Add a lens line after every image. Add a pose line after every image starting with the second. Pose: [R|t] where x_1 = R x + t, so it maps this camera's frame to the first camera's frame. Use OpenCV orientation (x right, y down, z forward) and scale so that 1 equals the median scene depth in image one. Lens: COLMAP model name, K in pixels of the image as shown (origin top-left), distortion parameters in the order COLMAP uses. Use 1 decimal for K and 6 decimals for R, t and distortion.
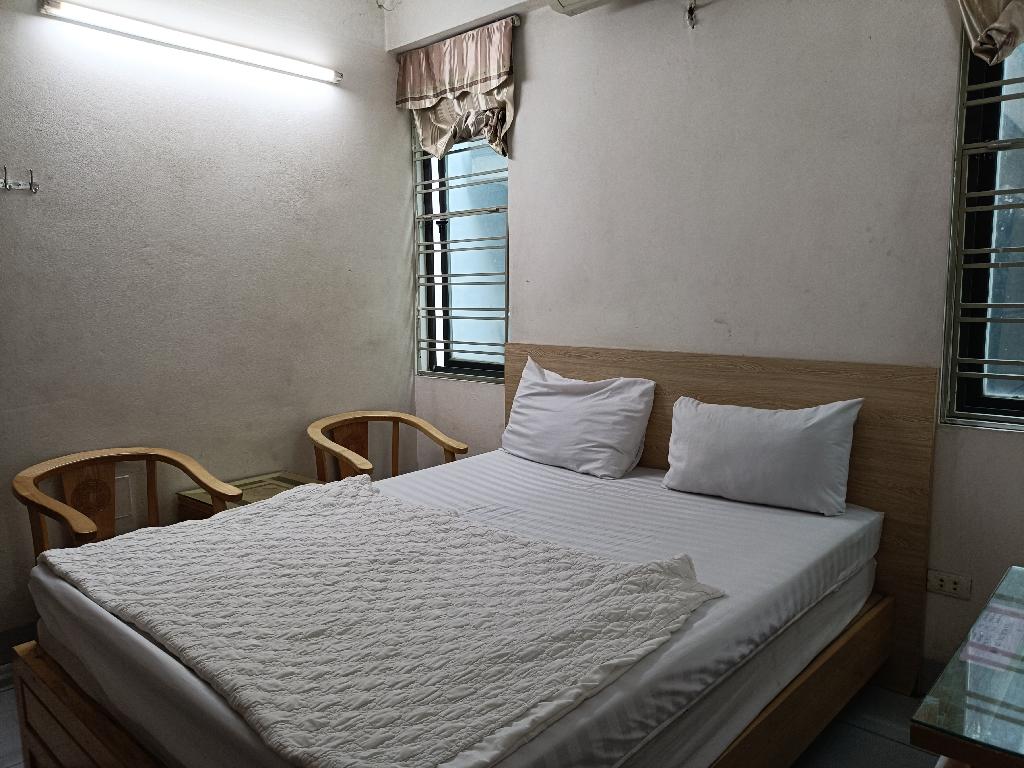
lens RADIAL K [[750.1, 0, 518.3], [0, 750.1, 378.8], [0, 0, 1]] dist [0.008394, 0.003949]
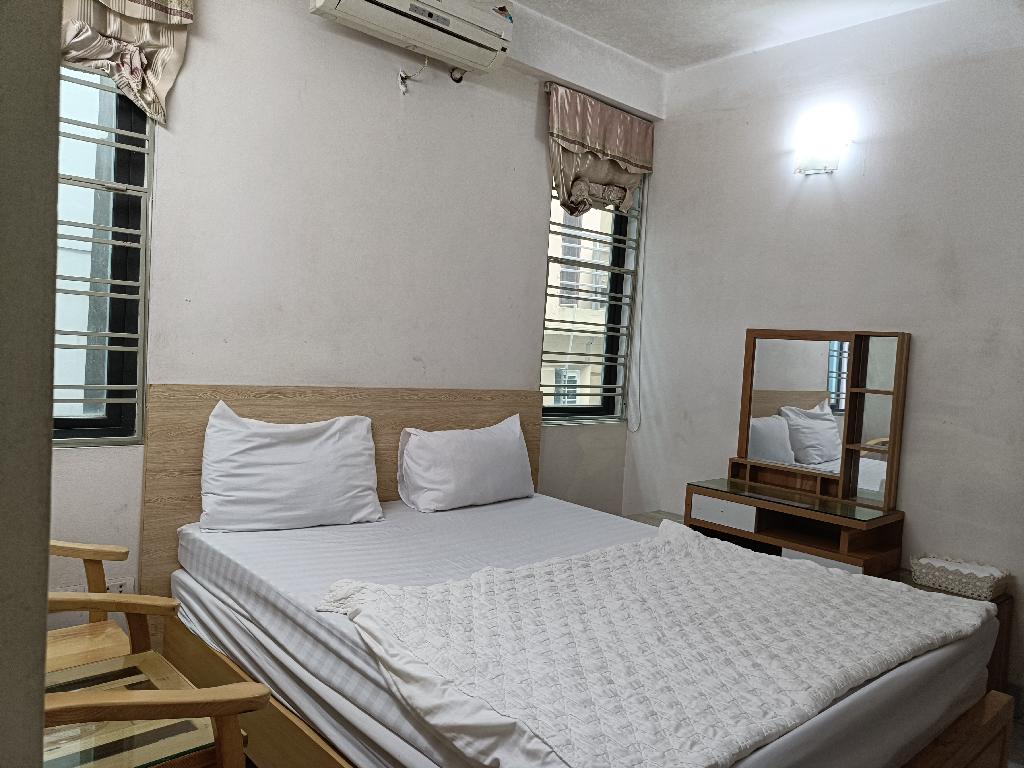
lens RADIAL K [[750.1, 0, 508.0], [0, 750.1, 380.2], [0, 0, 1]] dist [0.008394, 0.003949]
pose [[0.107621, -0.029334, 0.993759, -0.804016], [0.048987, 0.998507, 0.024169, -0.062348], [-0.992984, 0.046080, 0.108897, 0.700642]]
